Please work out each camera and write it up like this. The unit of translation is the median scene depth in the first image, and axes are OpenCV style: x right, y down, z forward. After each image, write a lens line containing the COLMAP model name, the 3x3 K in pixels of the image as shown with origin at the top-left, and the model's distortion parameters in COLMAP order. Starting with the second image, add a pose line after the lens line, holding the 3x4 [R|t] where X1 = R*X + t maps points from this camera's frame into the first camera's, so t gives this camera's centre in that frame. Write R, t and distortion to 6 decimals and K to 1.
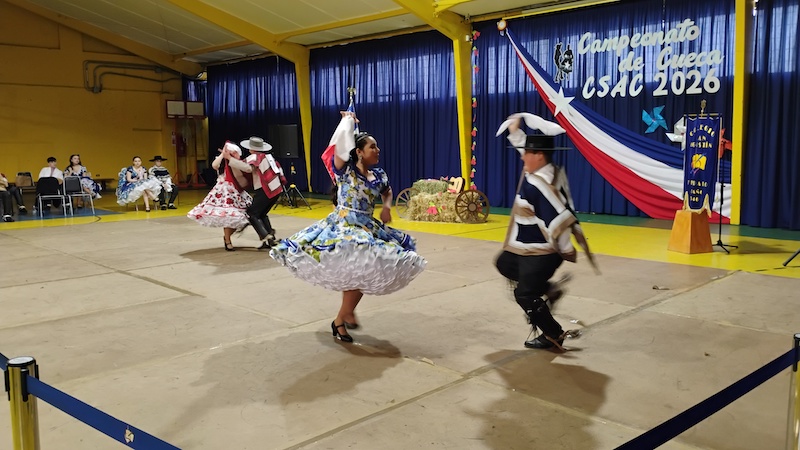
lens RADIAL K [[662.4, 0, 397.5], [0, 662.4, 220.9], [0, 0, 1]] dist [0.062955, -0.076009]
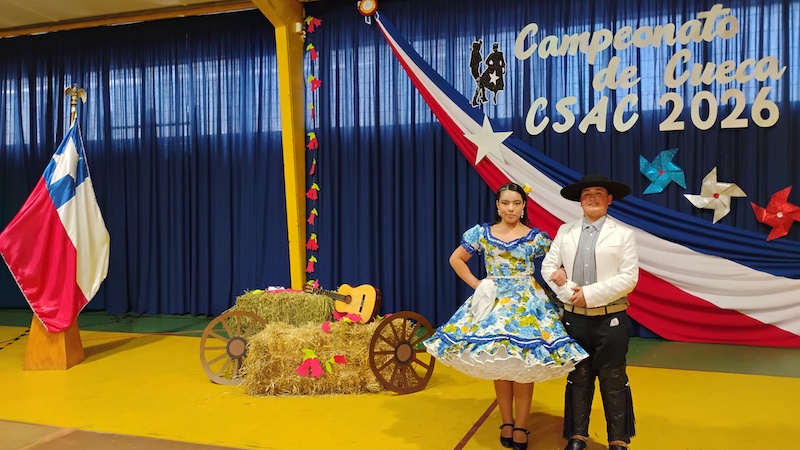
lens RADIAL K [[658.6, 0, 397.7], [0, 658.6, 221.2], [0, 0, 1]] dist [0.064090, -0.081261]
pose [[0.901637, -0.004454, 0.432471, -0.072650], [0.051299, 0.993989, -0.096714, -0.060422], [-0.429441, 0.109387, 0.896446, 0.551061]]
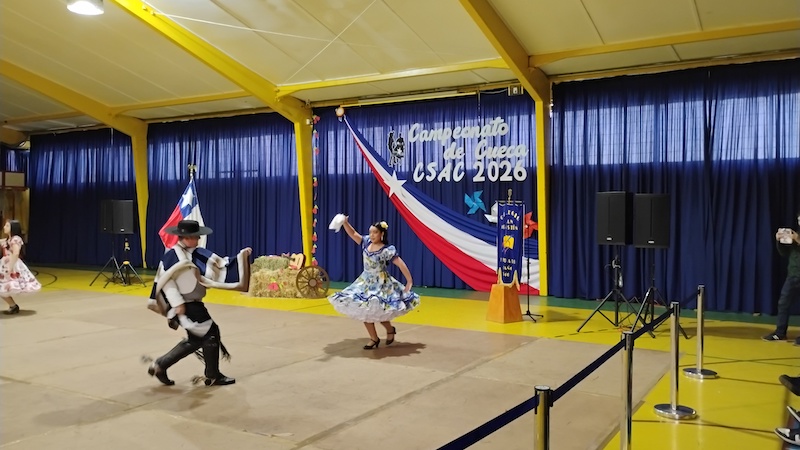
lens RADIAL K [[662.4, 0, 397.5], [0, 662.4, 220.9], [0, 0, 1]] dist [0.062955, -0.076009]
pose [[0.972743, 0.009667, 0.231683, 0.000341], [0.015550, 0.994162, -0.106770, -0.003621], [-0.231363, 0.107463, 0.966914, -0.041538]]
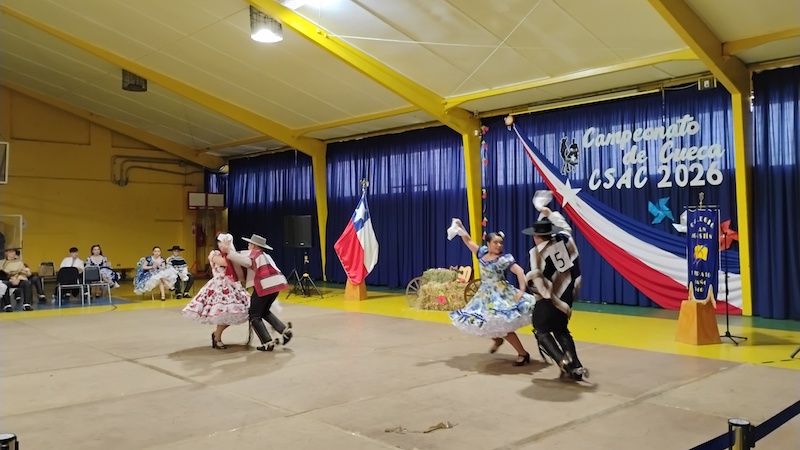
lens RADIAL K [[662.4, 0, 397.5], [0, 662.4, 220.9], [0, 0, 1]] dist [0.062955, -0.076009]
pose [[0.999542, -0.000936, -0.030255, 0.015127], [-0.003113, 0.991046, -0.133483, 0.000527], [0.030109, 0.133516, 0.990589, -0.014248]]
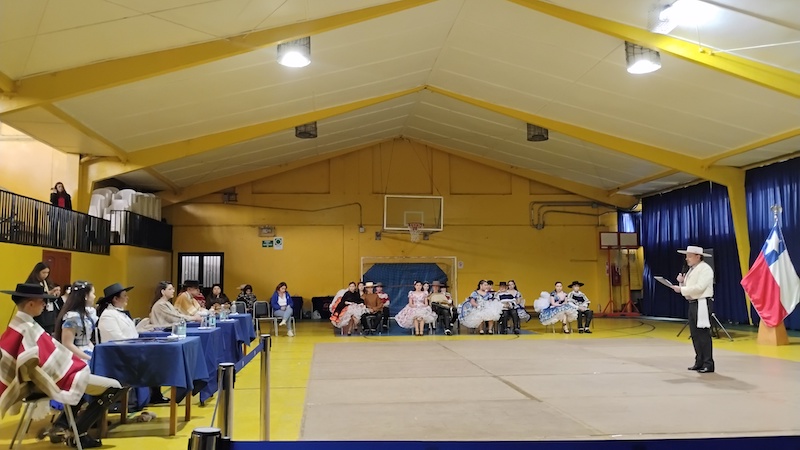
lens RADIAL K [[658.6, 0, 397.7], [0, 658.6, 221.2], [0, 0, 1]] dist [0.064090, -0.081261]
pose [[0.777545, -0.058231, -0.626125, 0.103607], [-0.069194, 0.981734, -0.177231, 0.016563], [0.625009, 0.181129, 0.759313, -0.002180]]
